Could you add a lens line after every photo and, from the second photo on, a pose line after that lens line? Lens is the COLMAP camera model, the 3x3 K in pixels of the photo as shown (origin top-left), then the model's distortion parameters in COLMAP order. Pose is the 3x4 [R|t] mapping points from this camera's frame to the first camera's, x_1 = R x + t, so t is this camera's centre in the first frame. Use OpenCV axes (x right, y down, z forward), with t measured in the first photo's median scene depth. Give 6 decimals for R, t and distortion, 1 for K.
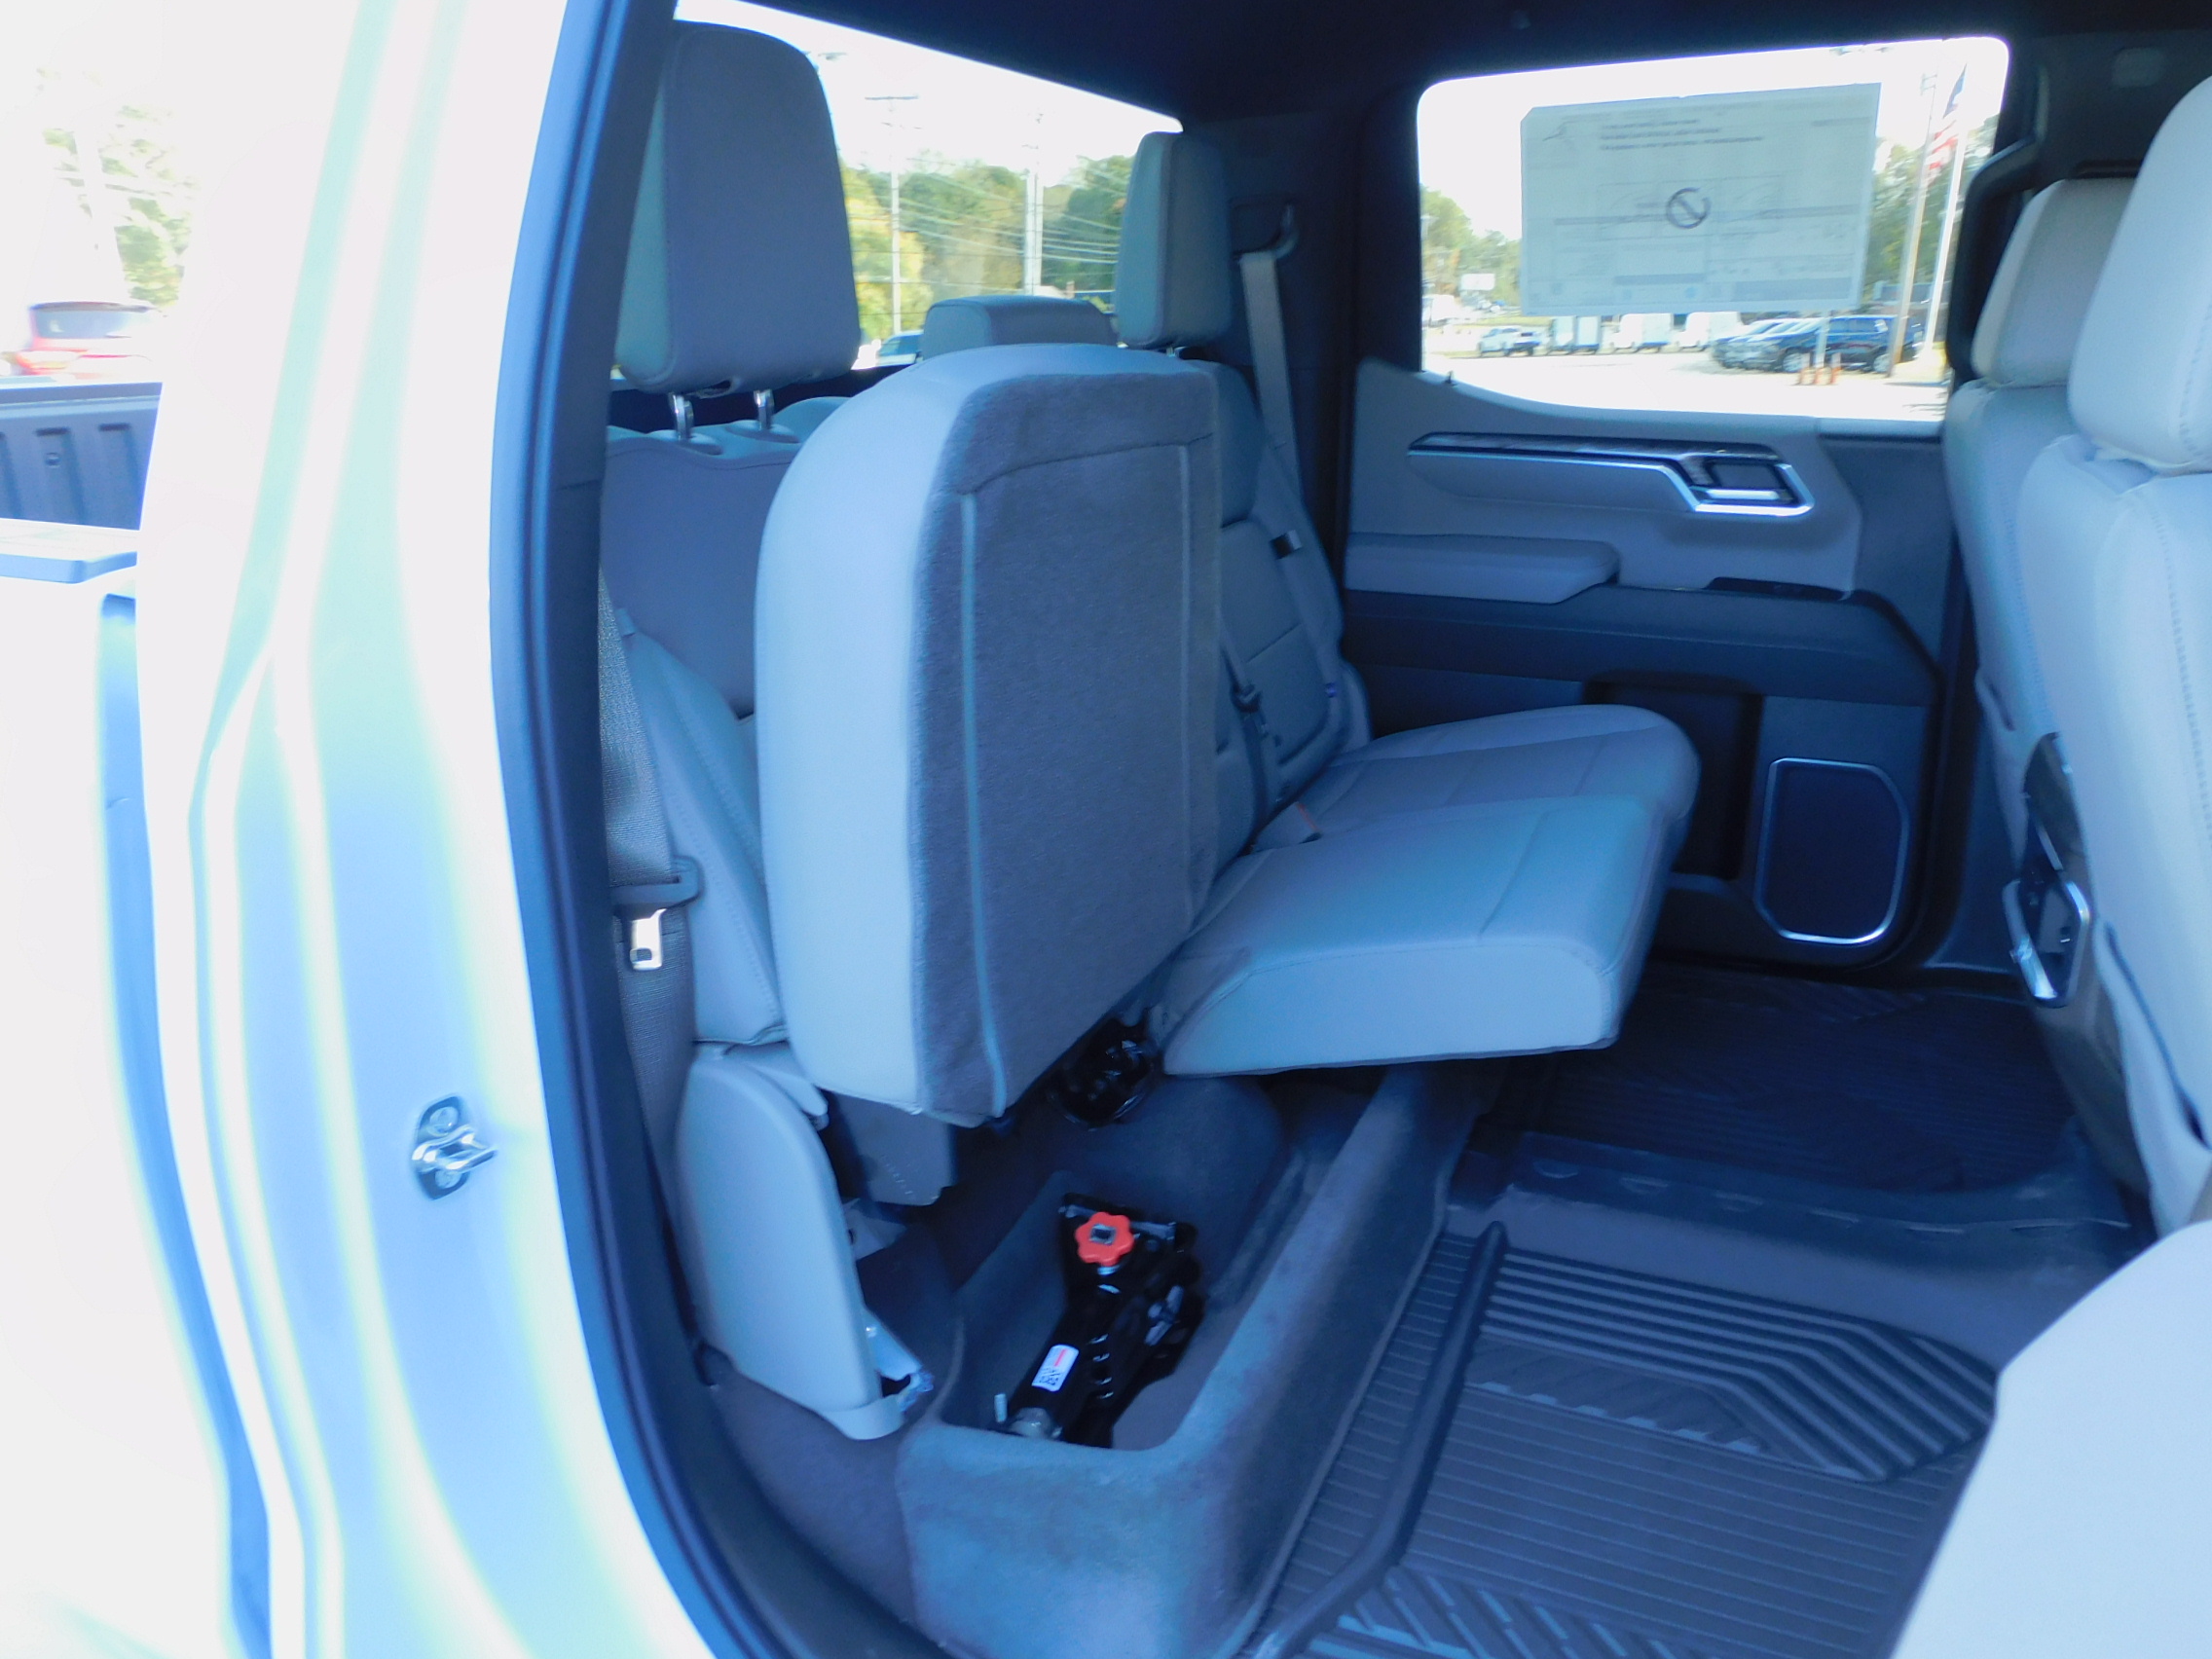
lens RADIAL K [[1585.5, 0, 1101.8], [0, 1585.5, 831.7], [0, 0, 1]] dist [-0.003276, -0.007421]
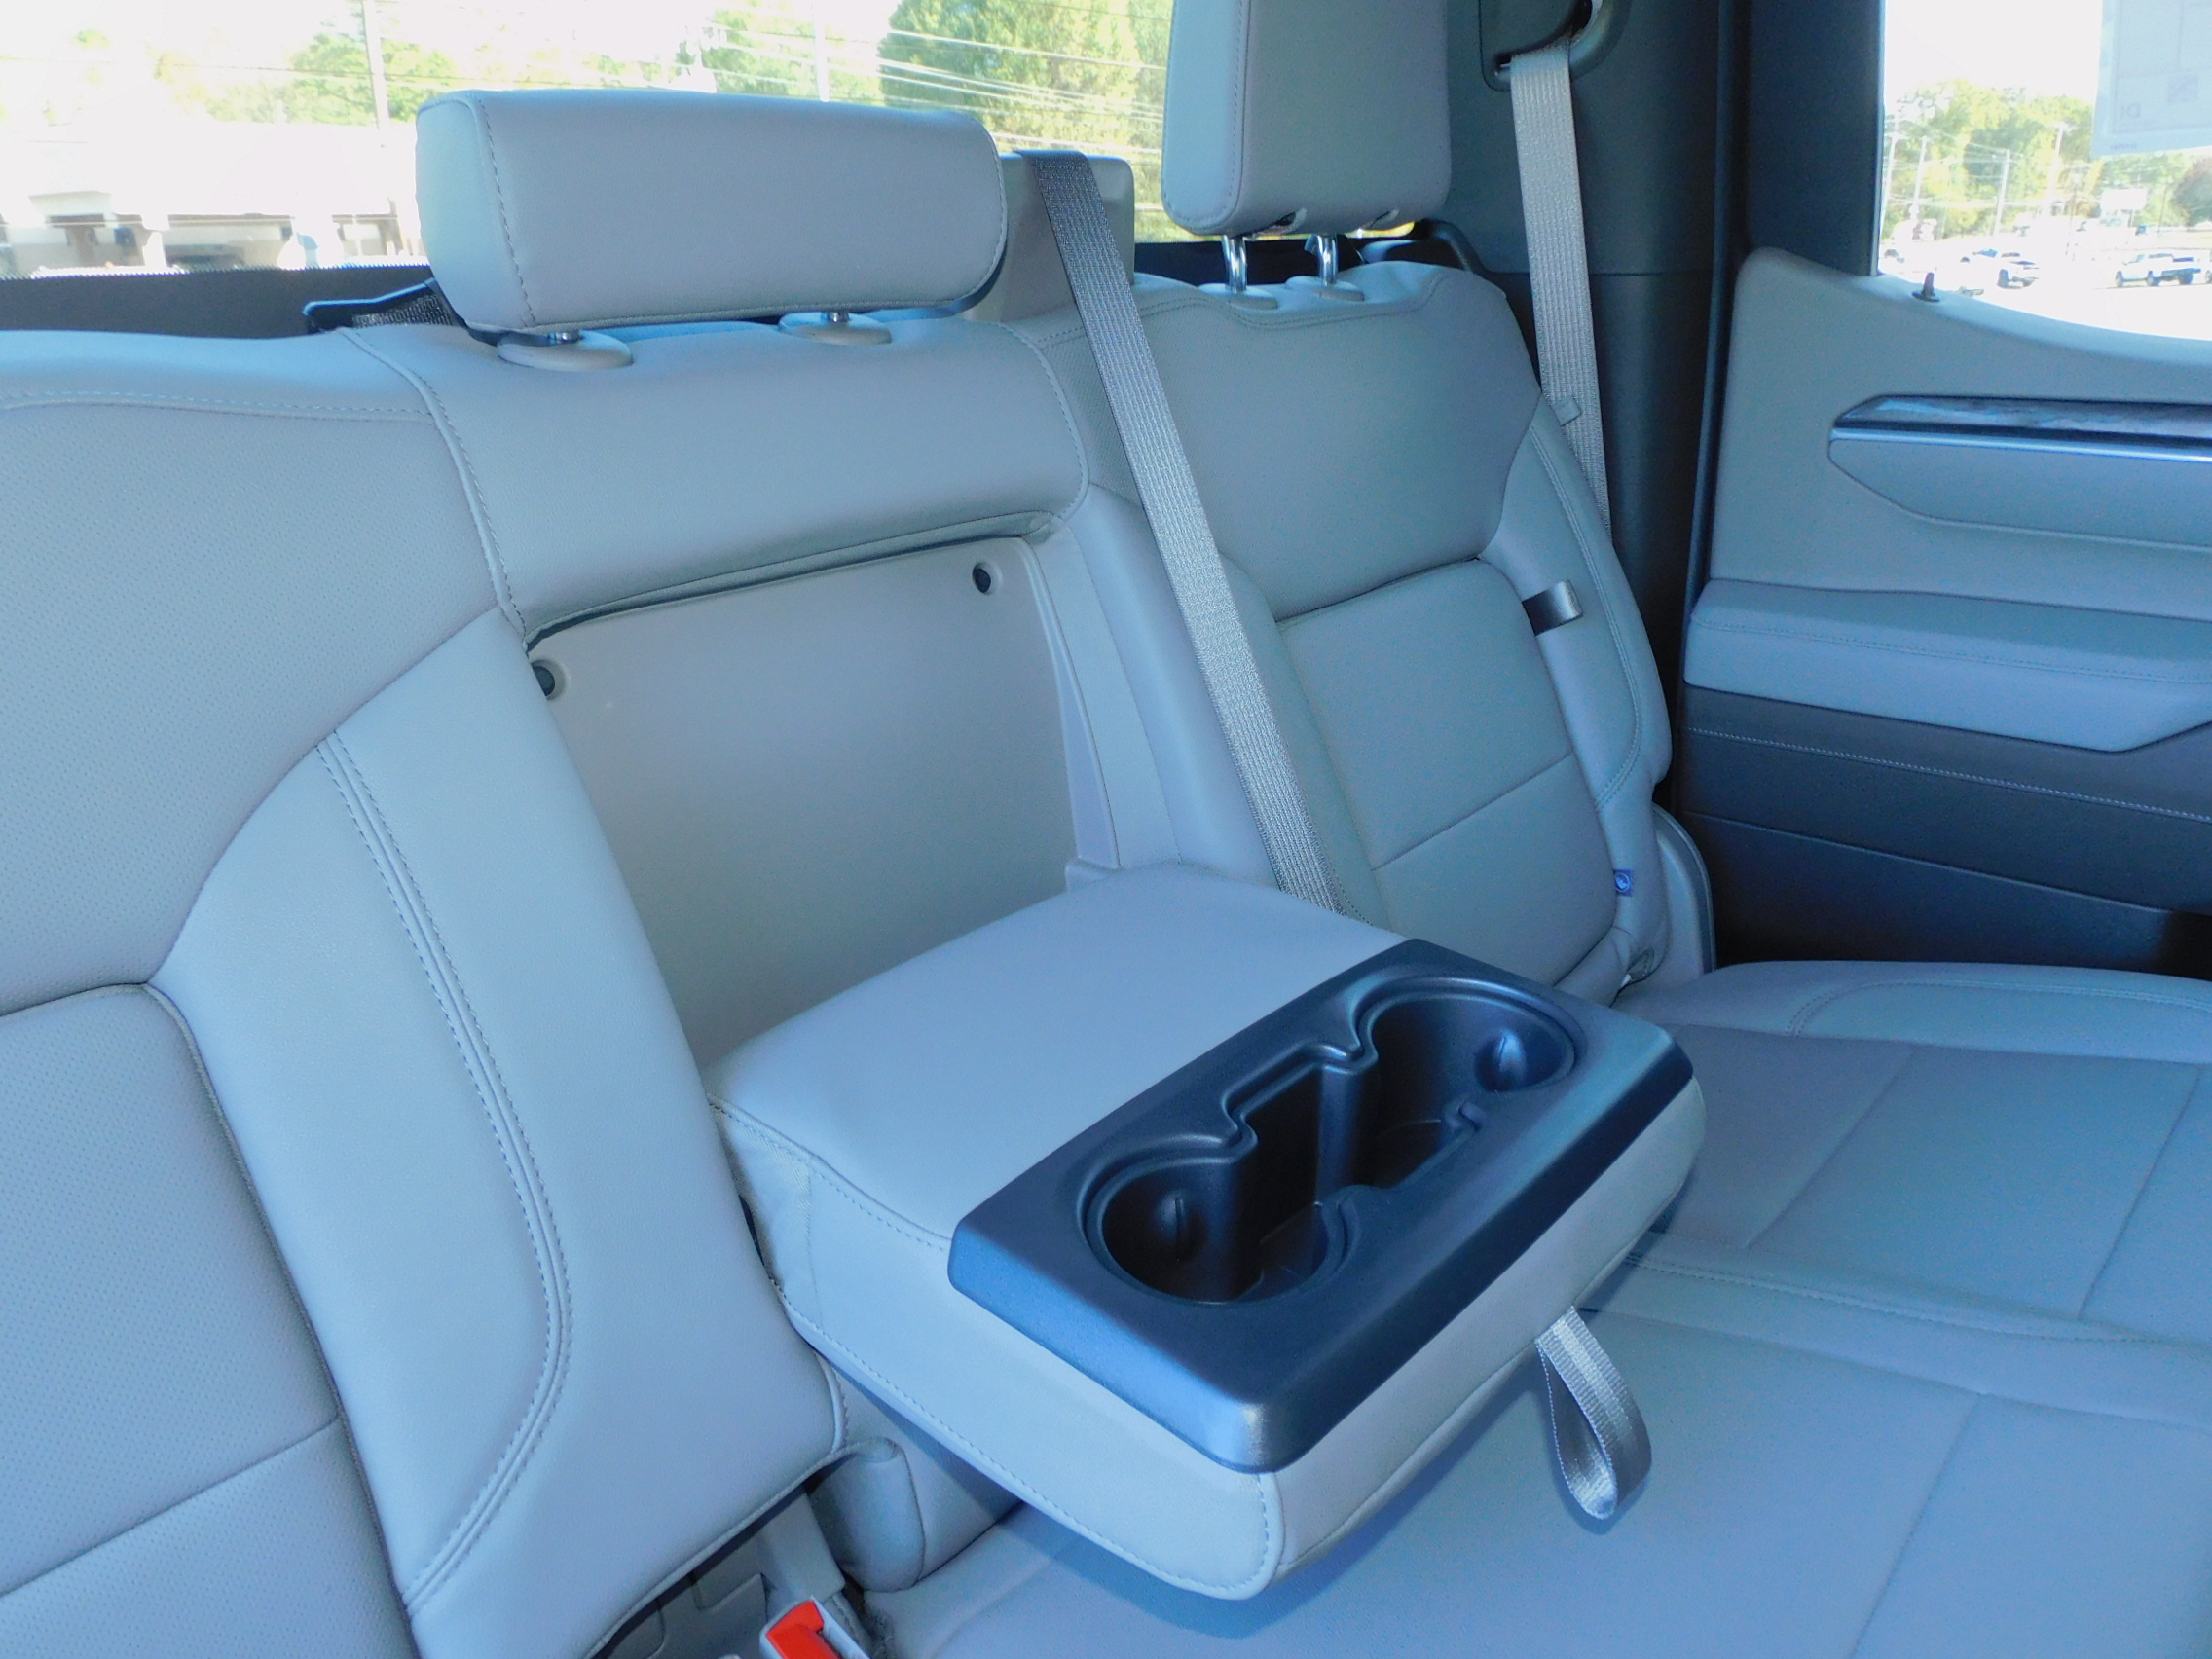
lens RADIAL K [[1585.5, 0, 1096.6], [0, 1585.5, 834.6], [0, 0, 1]] dist [-0.003276, -0.007421]
pose [[0.947588, 0.081142, -0.309020, 0.148589], [-0.071079, 0.996513, 0.043701, -0.122983], [0.311489, -0.019446, 0.950051, 0.464112]]
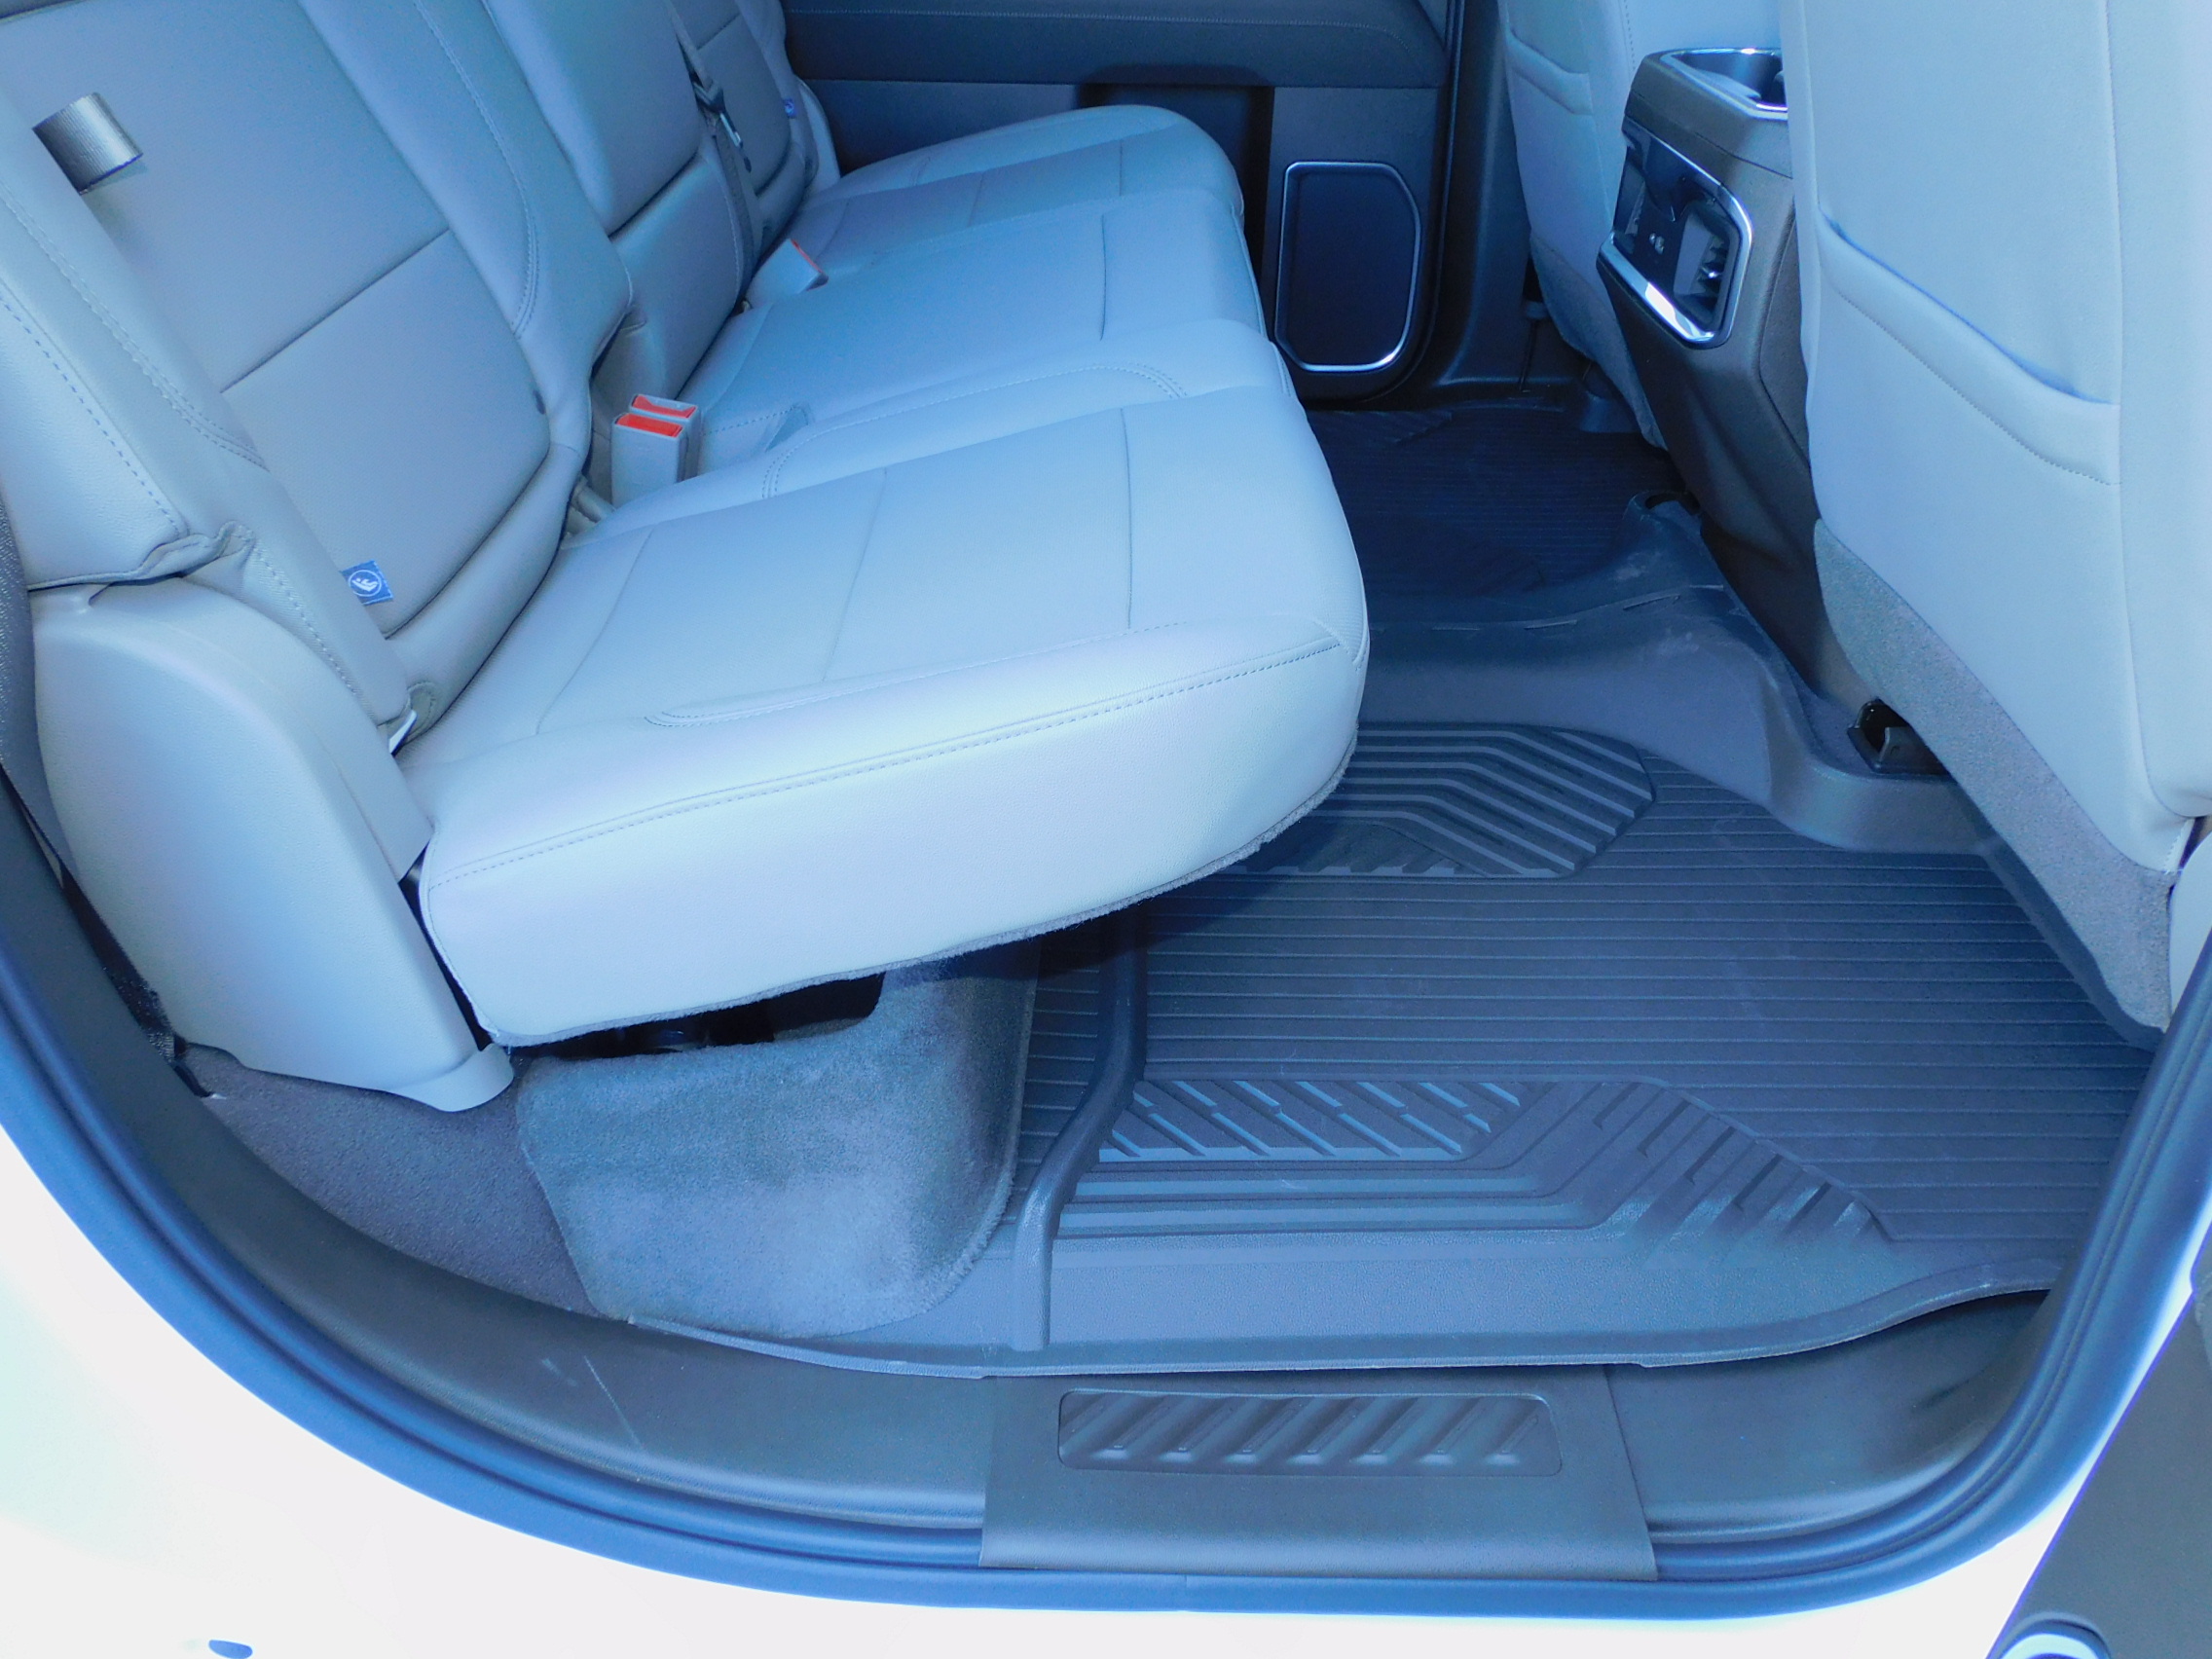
lens RADIAL K [[1585.5, 0, 1116.5], [0, 1585.5, 841.6], [0, 0, 1]] dist [-0.003276, -0.007421]
pose [[0.919390, -0.204935, 0.335745, -0.049563], [0.103386, 0.949445, 0.296423, 0.044334], [-0.379518, -0.237817, 0.894097, 0.142454]]
